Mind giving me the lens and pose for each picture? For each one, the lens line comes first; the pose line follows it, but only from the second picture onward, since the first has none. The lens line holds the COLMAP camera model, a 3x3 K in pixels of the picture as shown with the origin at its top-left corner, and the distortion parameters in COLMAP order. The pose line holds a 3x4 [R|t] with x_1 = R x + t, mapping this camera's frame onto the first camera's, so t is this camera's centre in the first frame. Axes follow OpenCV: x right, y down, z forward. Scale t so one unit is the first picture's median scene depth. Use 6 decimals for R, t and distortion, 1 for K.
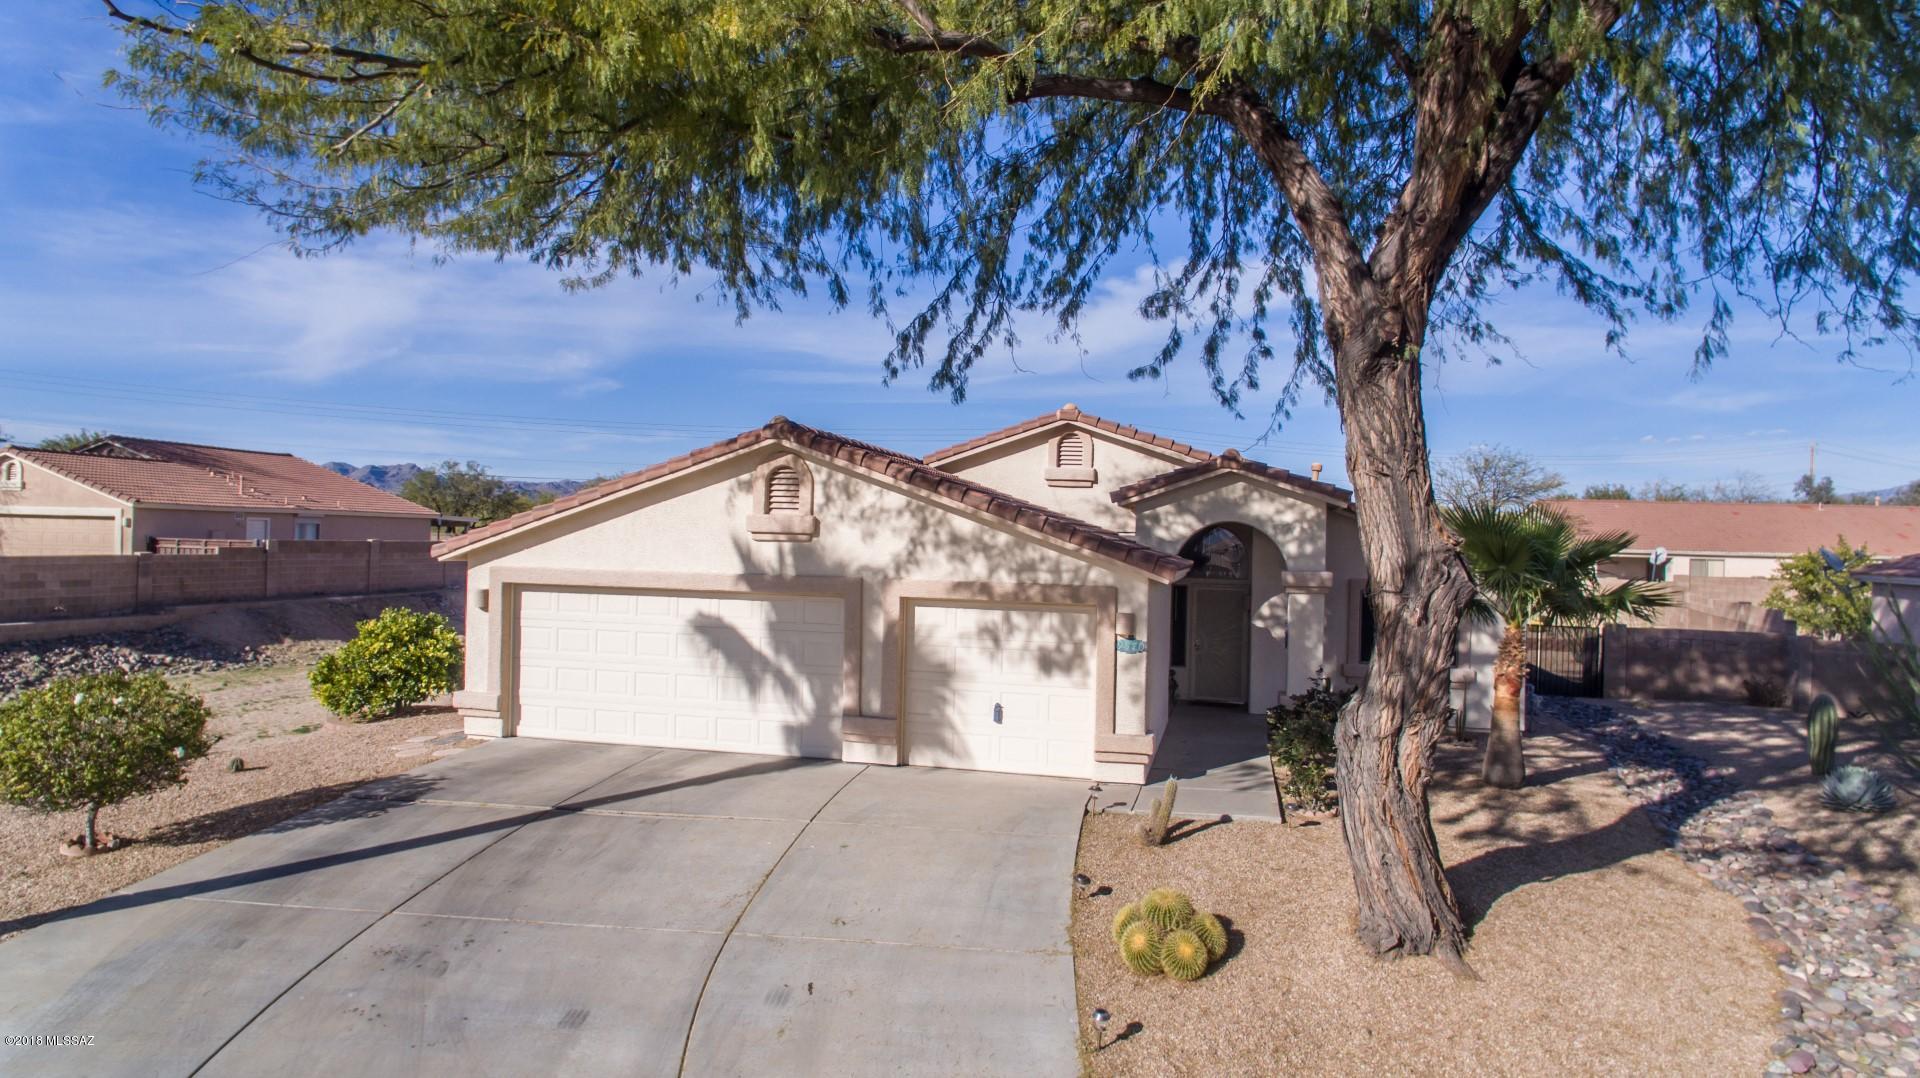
lens RADIAL K [[1067.0, 0, 957.2], [0, 1067.0, 609.7], [0, 0, 1]] dist [0.003147, -0.000629]
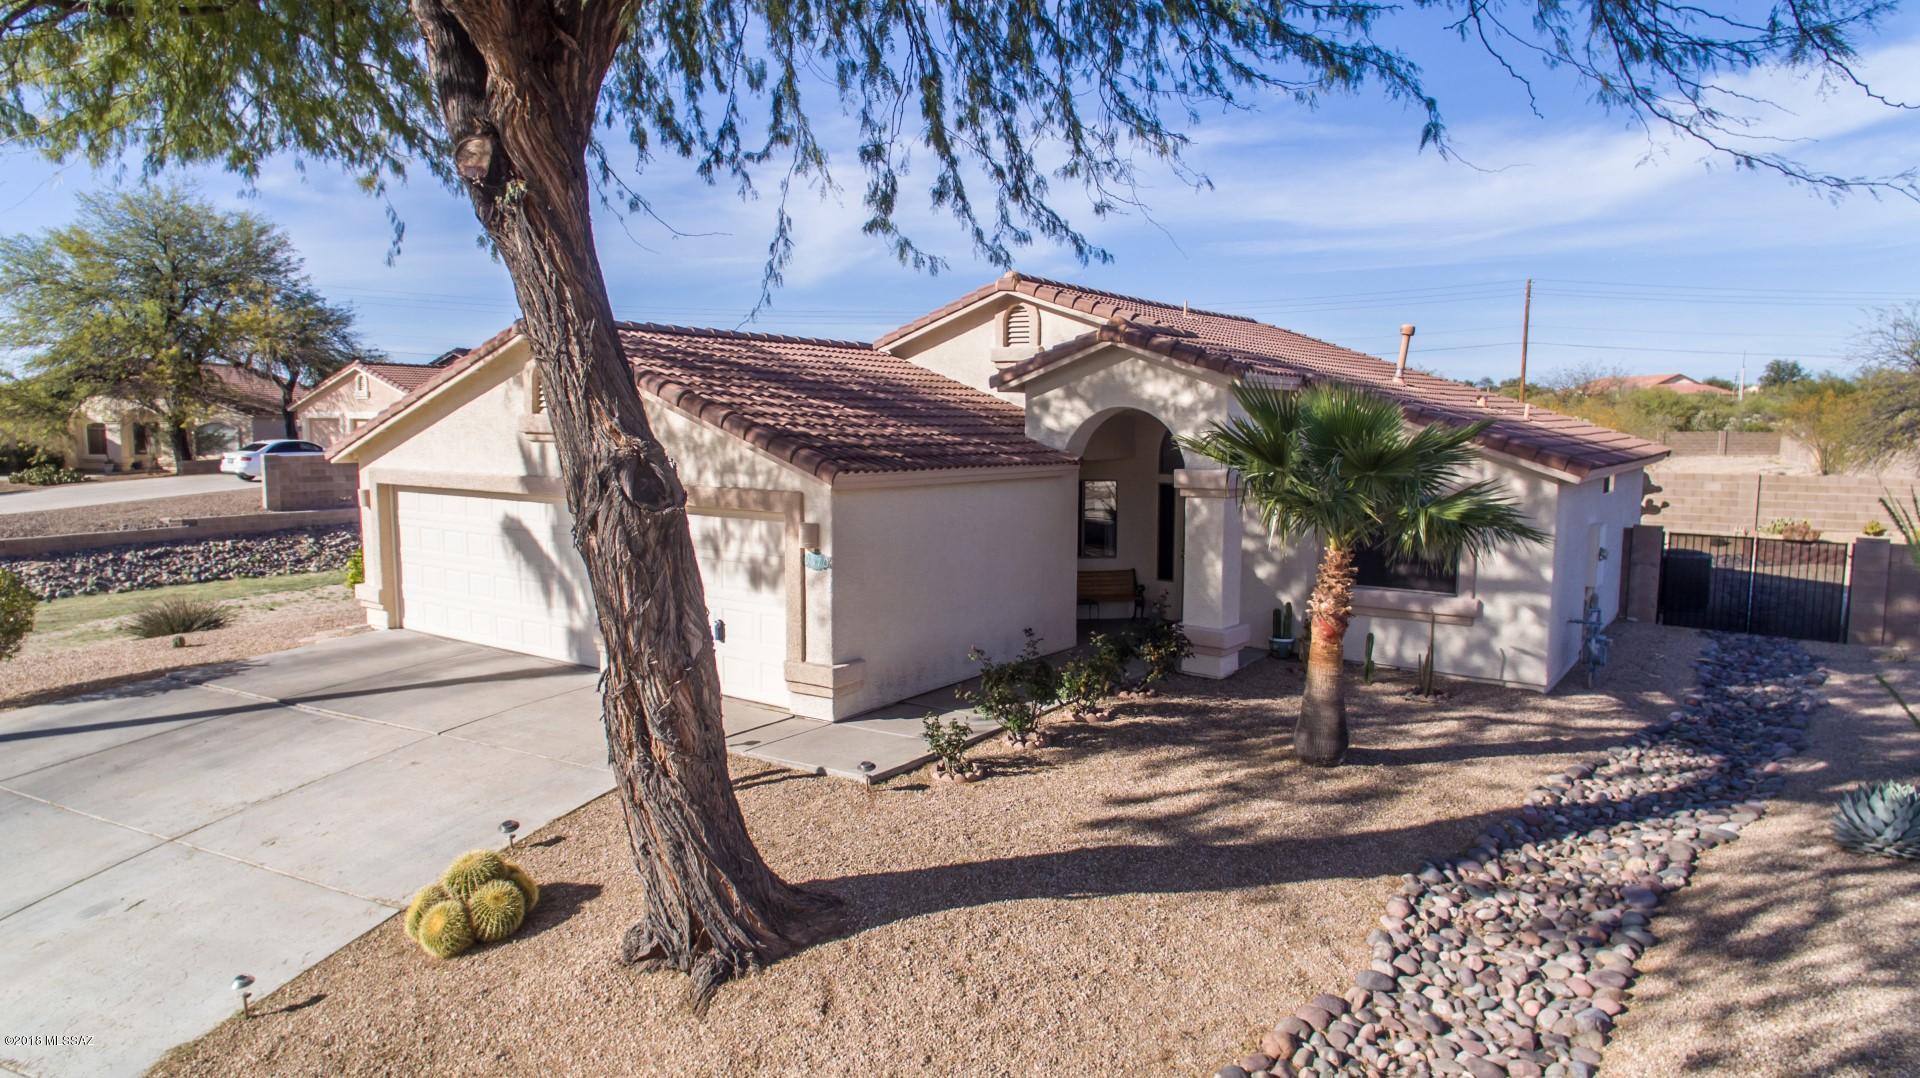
lens RADIAL K [[1116.7, 0, 957.5], [0, 1116.7, 539.3], [0, 0, 1]] dist [0.011080, -0.020384]
pose [[0.930384, 0.019041, -0.366092, 0.546199], [-0.005101, 0.999226, 0.039008, -0.016961], [0.366552, -0.034425, 0.929761, 0.189269]]
